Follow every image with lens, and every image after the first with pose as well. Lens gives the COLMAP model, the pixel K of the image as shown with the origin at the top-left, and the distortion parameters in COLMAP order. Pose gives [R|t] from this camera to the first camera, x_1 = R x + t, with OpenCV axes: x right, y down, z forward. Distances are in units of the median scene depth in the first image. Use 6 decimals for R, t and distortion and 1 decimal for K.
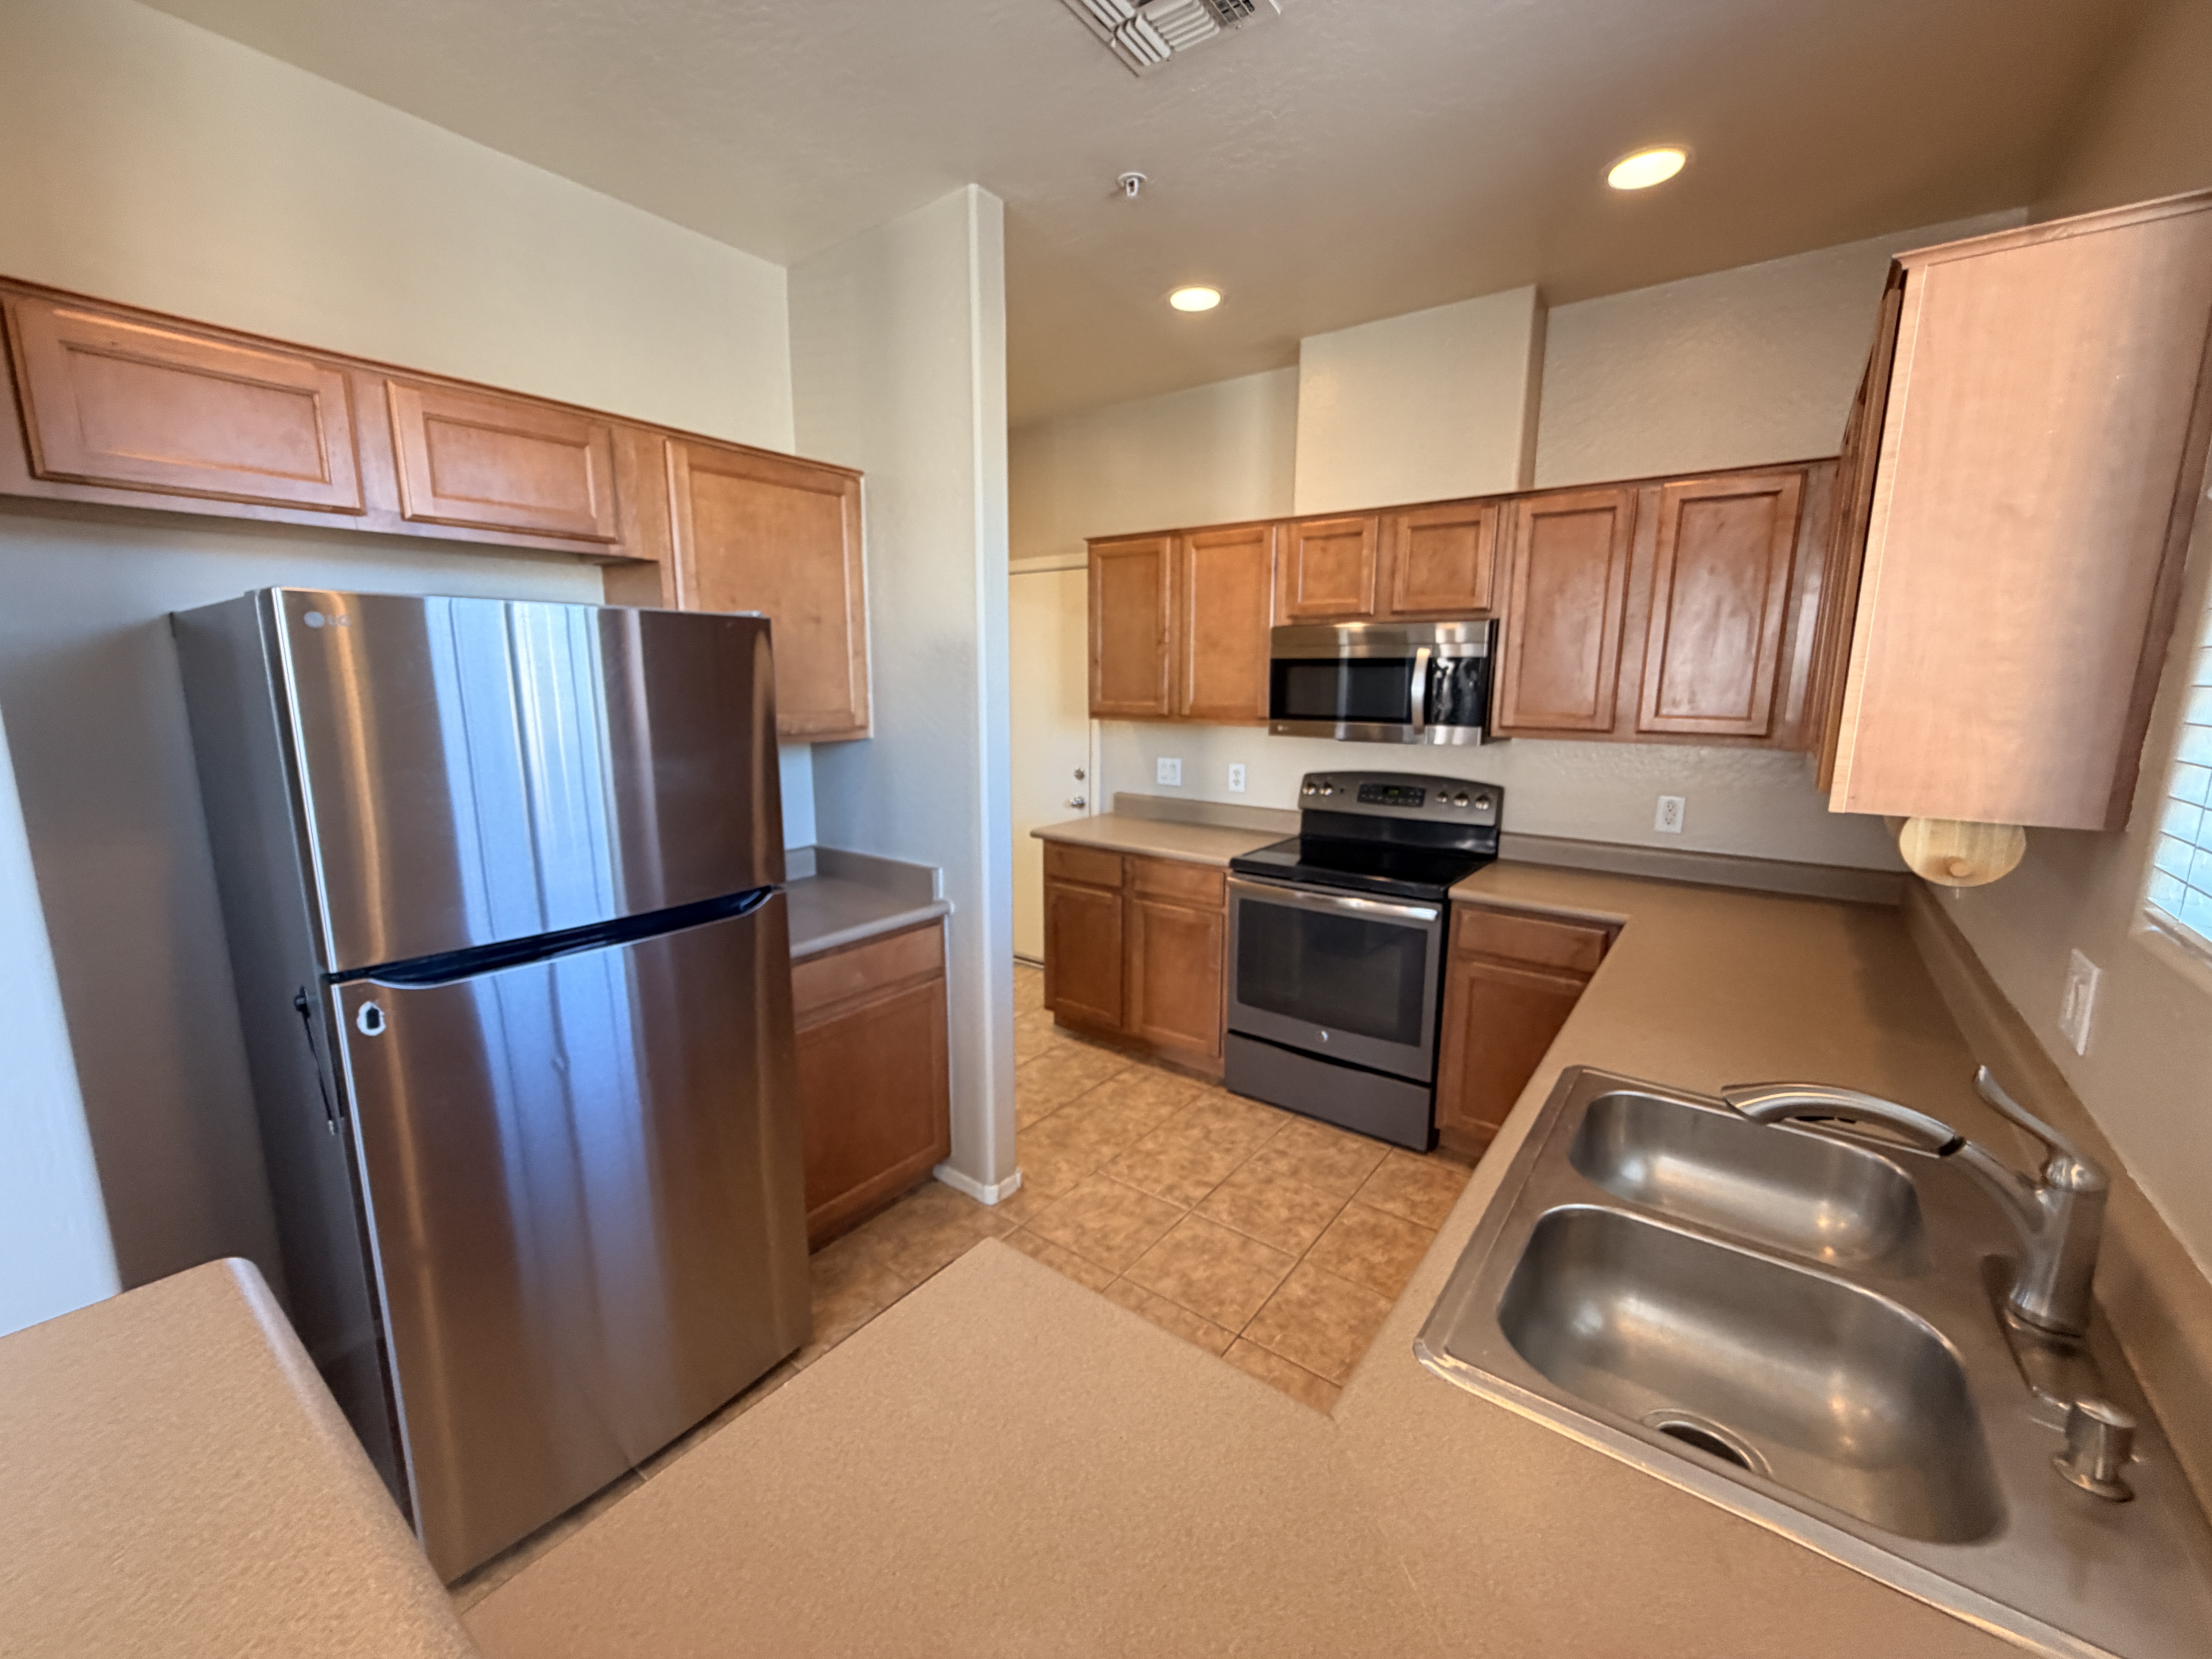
lens RADIAL K [[878.0, 0, 1100.4], [0, 878.0, 824.9], [0, 0, 1]] dist [0.001305, -0.000480]
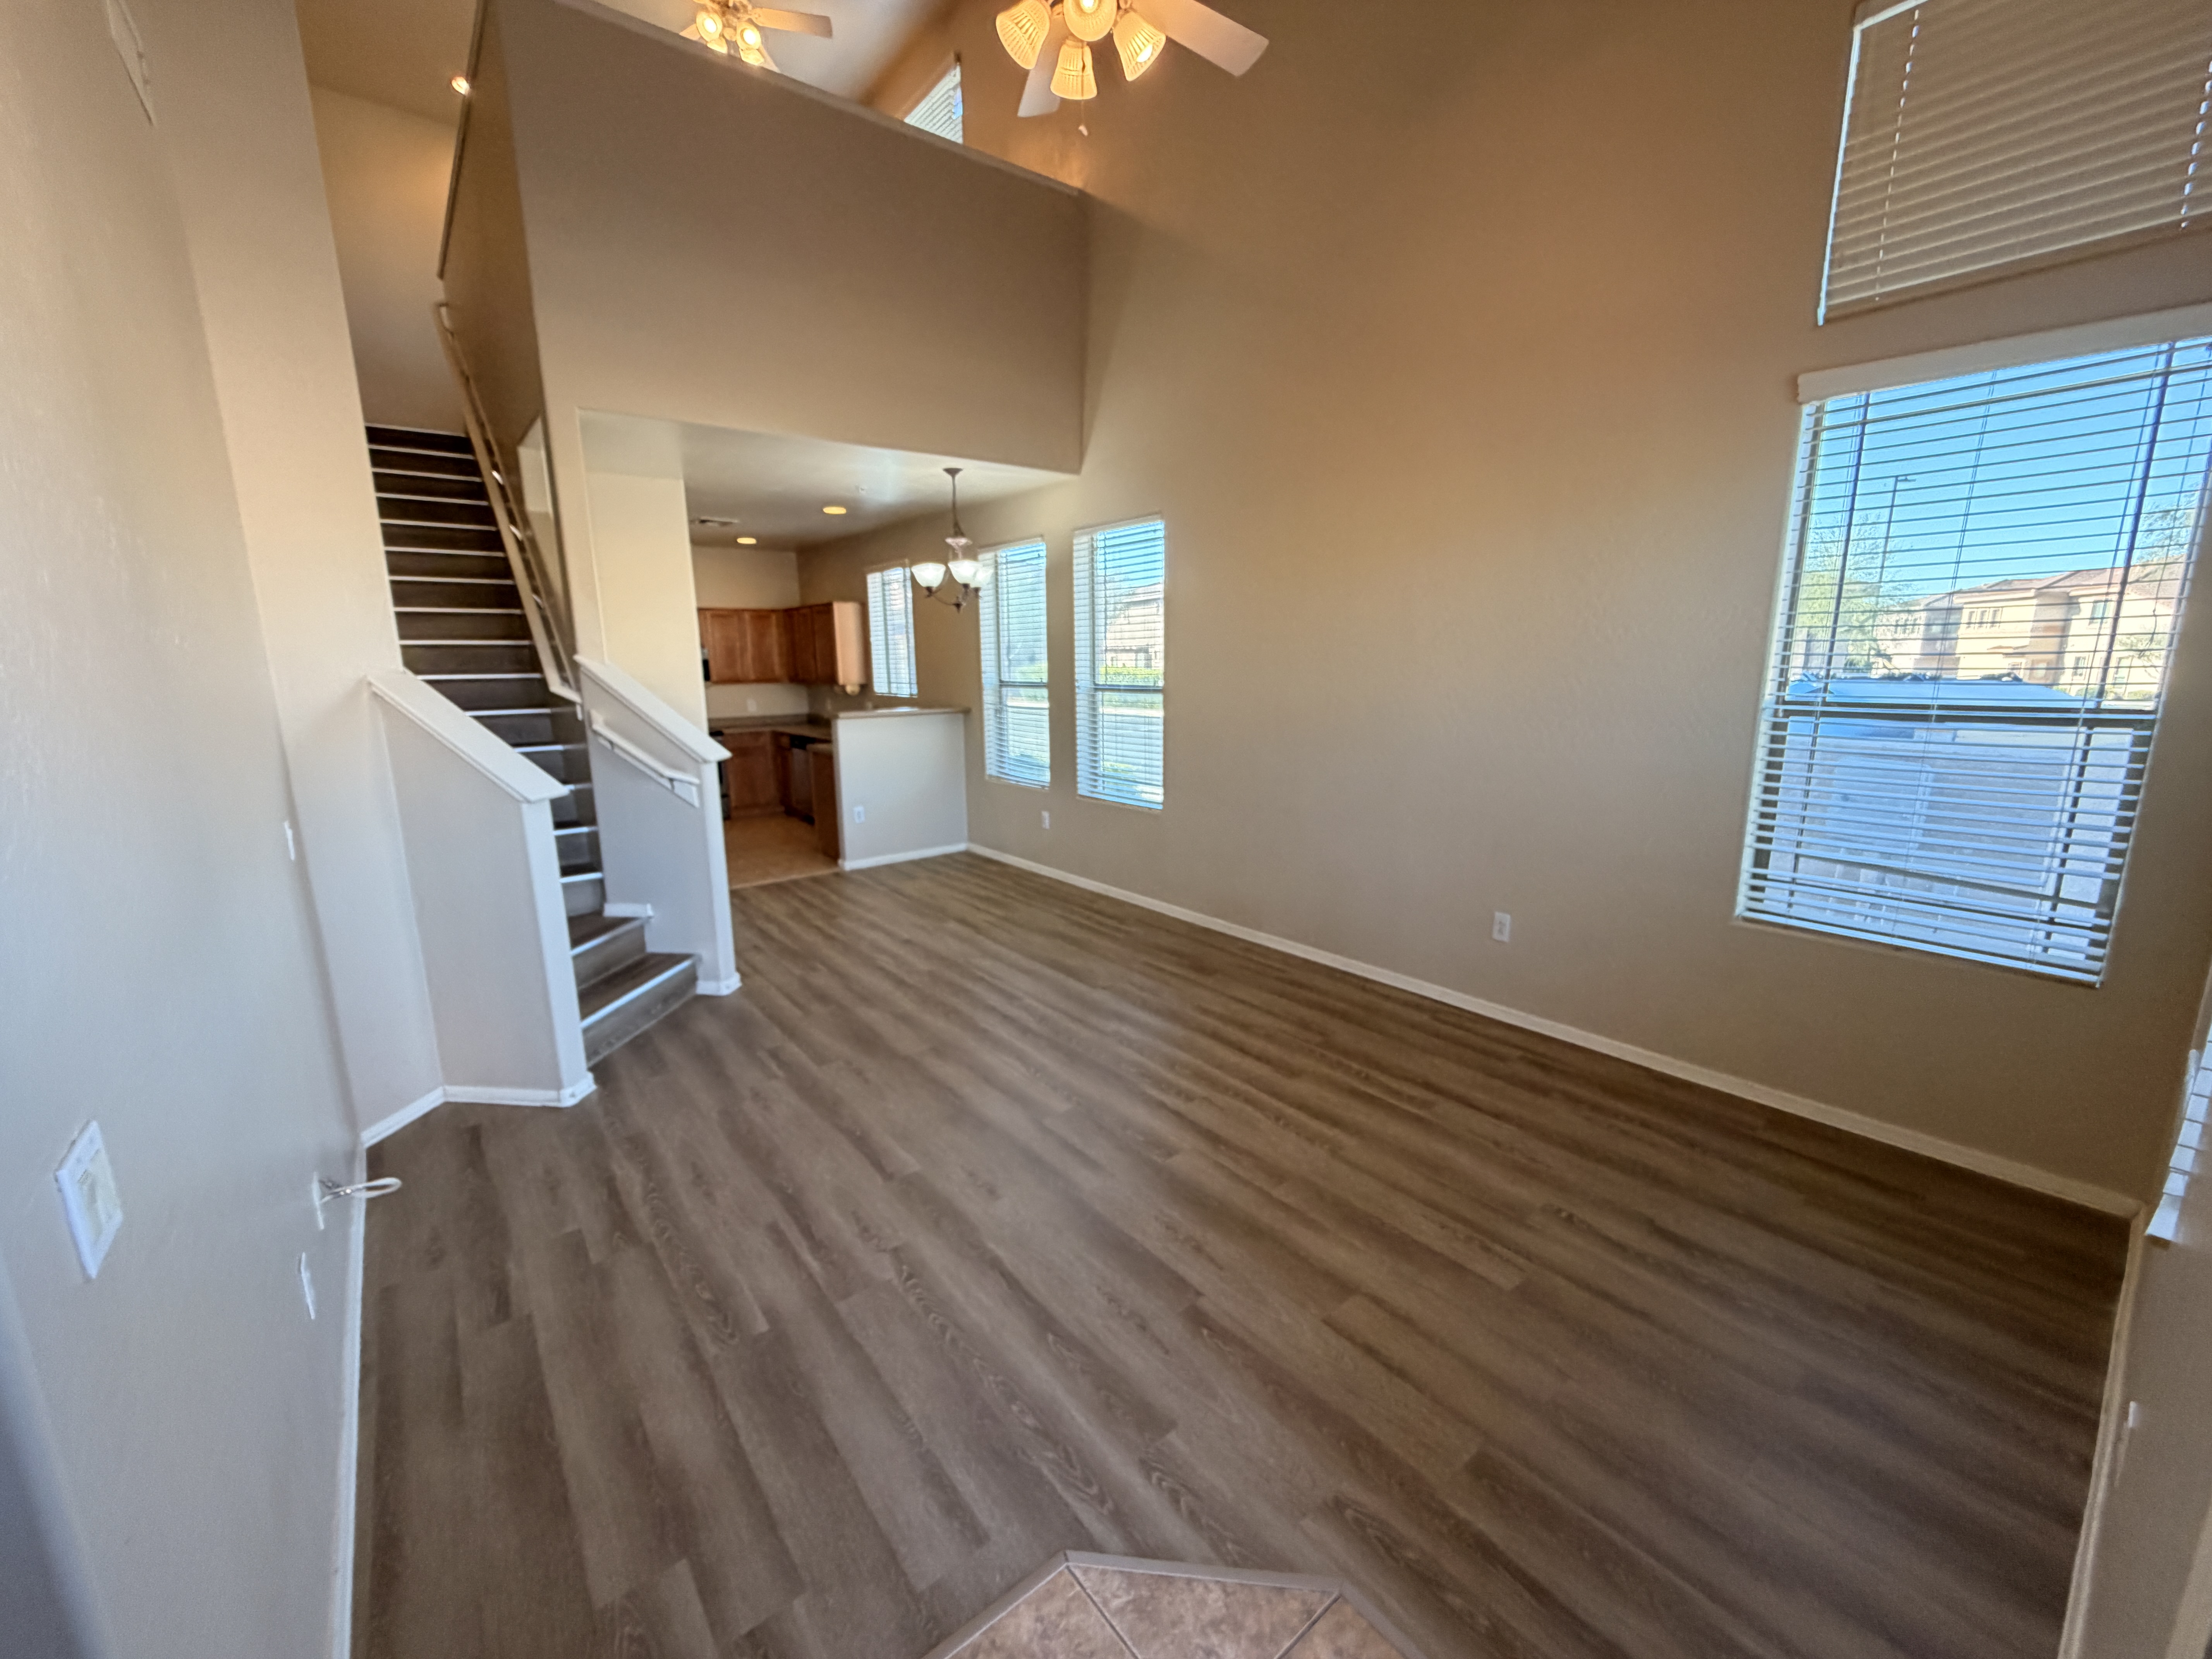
lens RADIAL K [[878.0, 0, 1100.7], [0, 878.0, 826.8], [0, 0, 1]] dist [0.001305, -0.000480]
pose [[0.242954, -0.193567, 0.950529, -2.299836], [0.182074, 0.971572, 0.151314, 0.171408], [-0.952797, 0.136304, 0.271291, -1.105701]]
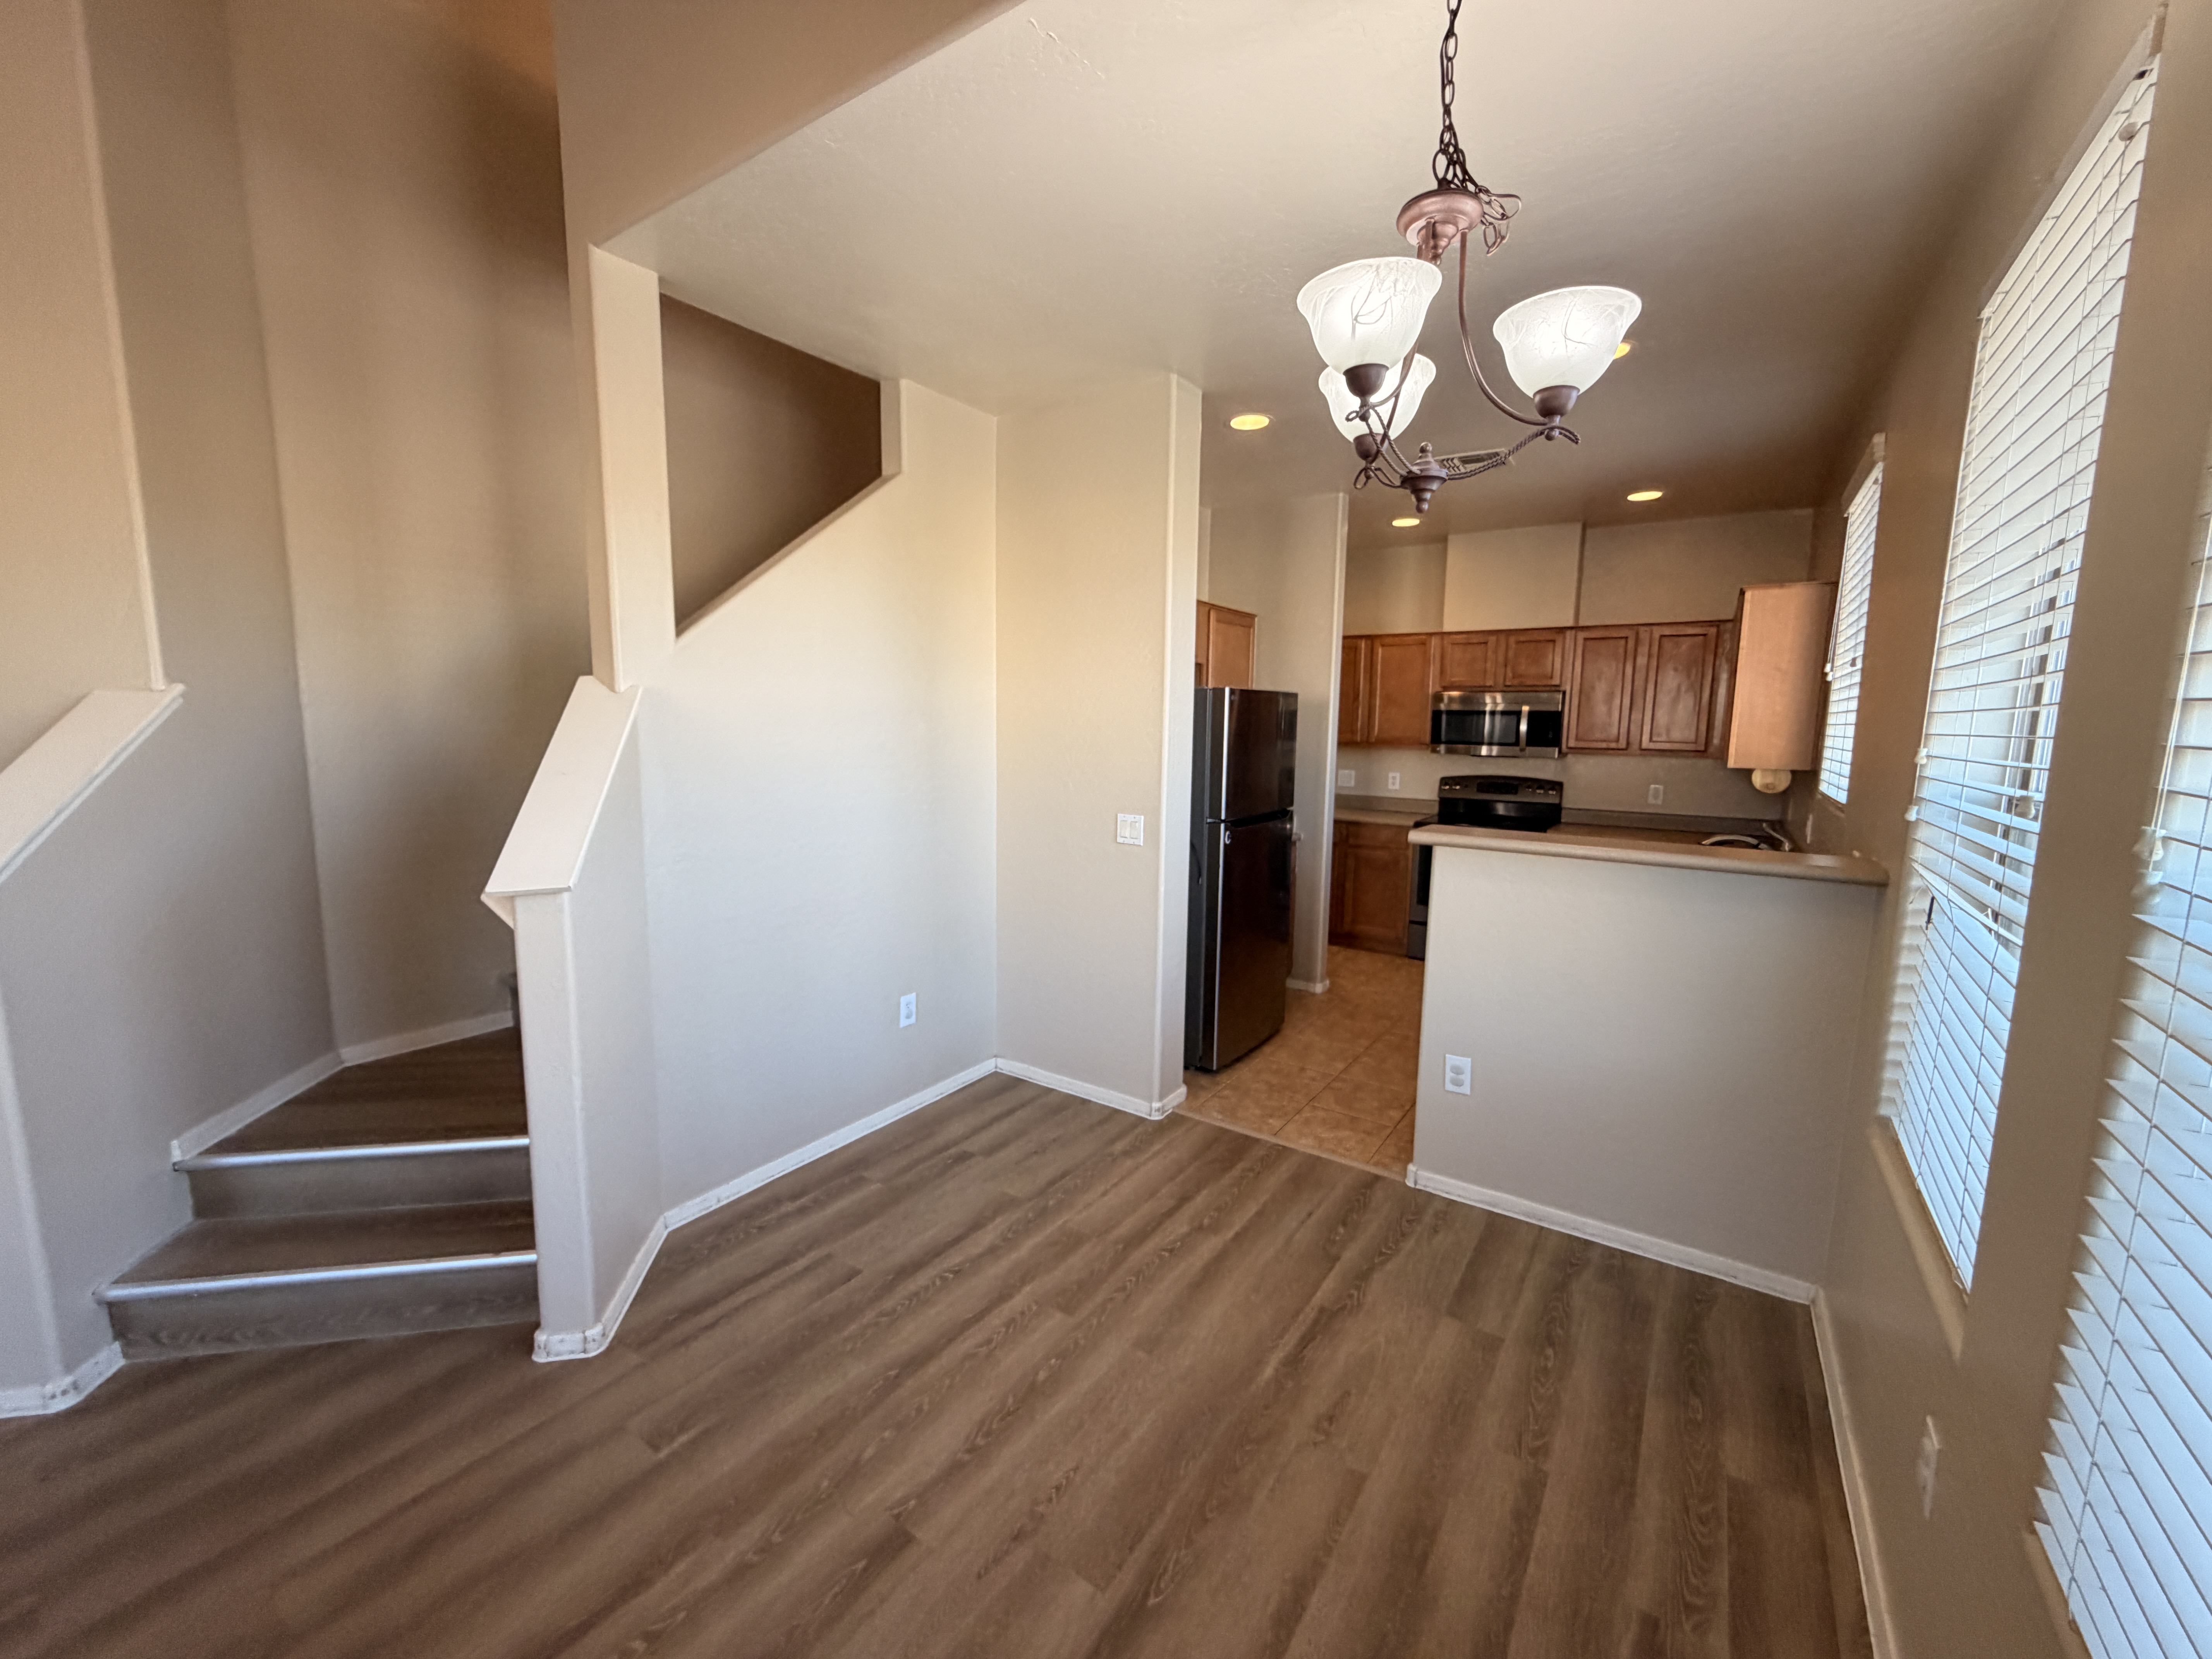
lens RADIAL K [[878.0, 0, 1099.0], [0, 878.0, 824.2], [0, 0, 1]] dist [0.001305, -0.000480]
pose [[0.998836, 0.003692, 0.048084, -0.640552], [-0.001243, 0.998705, -0.050856, 0.149737], [-0.048209, 0.050737, 0.997548, -0.825159]]
